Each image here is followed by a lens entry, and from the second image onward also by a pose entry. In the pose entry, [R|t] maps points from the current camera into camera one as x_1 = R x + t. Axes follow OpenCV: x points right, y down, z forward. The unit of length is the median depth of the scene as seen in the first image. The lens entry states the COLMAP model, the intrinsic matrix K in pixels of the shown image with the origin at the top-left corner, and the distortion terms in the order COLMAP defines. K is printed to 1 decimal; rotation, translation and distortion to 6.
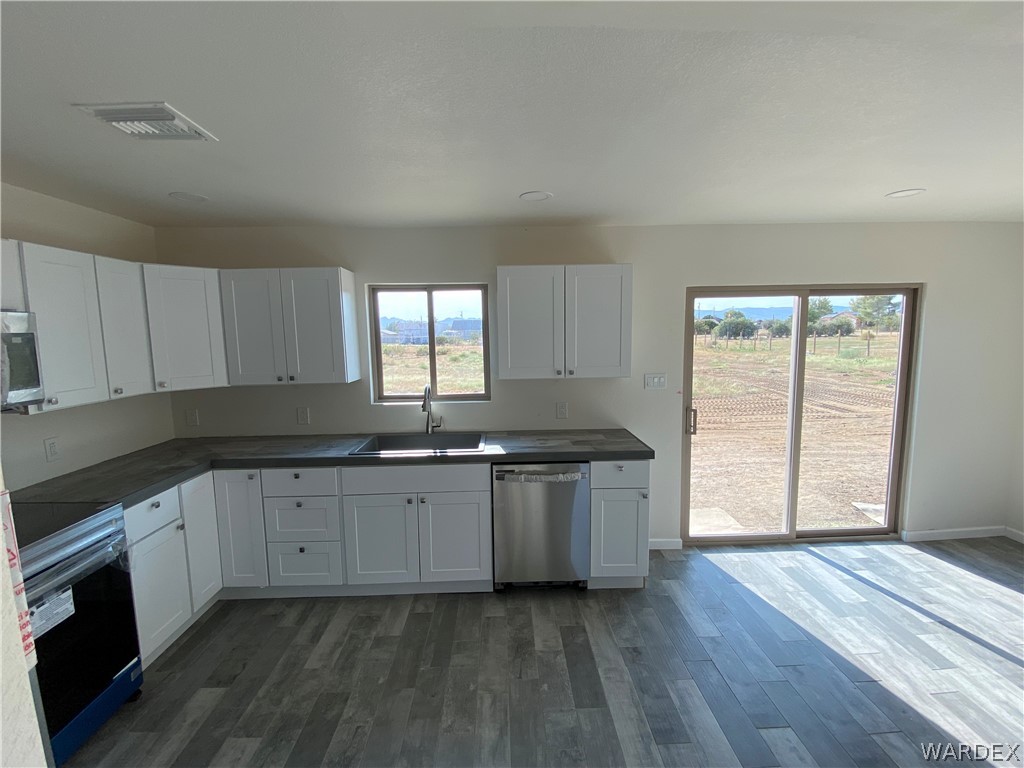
lens RADIAL K [[459.4, 0, 510.5], [0, 459.4, 384.3], [0, 0, 1]] dist [0.014178, -0.018949]
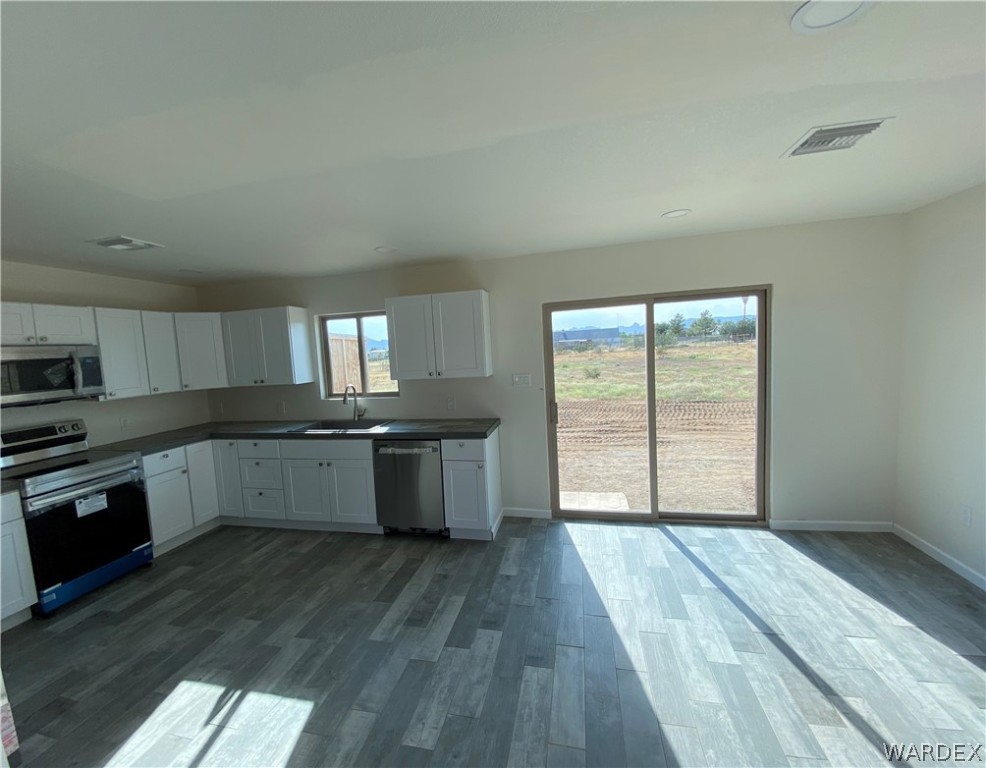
lens RADIAL K [[423.3, 0, 471.6], [0, 423.3, 385.1], [0, 0, 1]] dist [0.019373, -0.019642]
pose [[0.962513, -0.012894, -0.270930, 0.589070], [0.007989, 0.999784, -0.019197, 0.032664], [0.271119, 0.016313, 0.962408, -0.163818]]
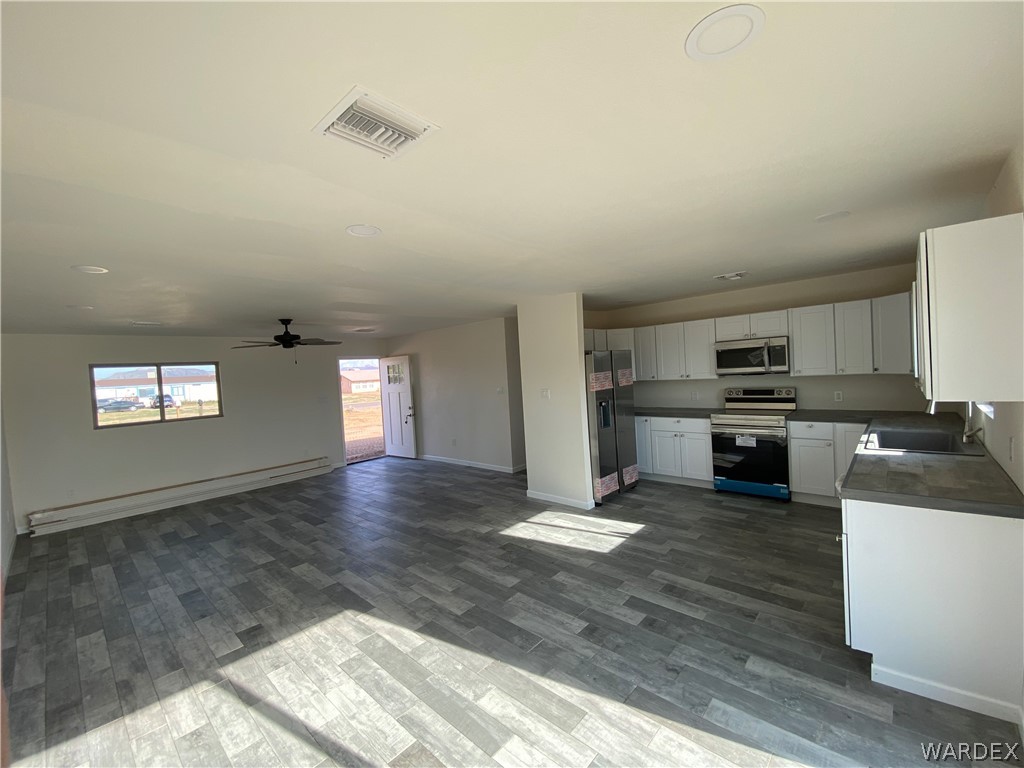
lens RADIAL K [[420.4, 0, 511.0], [0, 420.4, 382.9], [0, 0, 1]] dist [0.017999, -0.019743]
pose [[-0.694898, 0.079645, -0.714684, 1.204604], [-0.012282, 0.992388, 0.122535, -0.117293], [0.719003, 0.093927, -0.688631, 1.056566]]
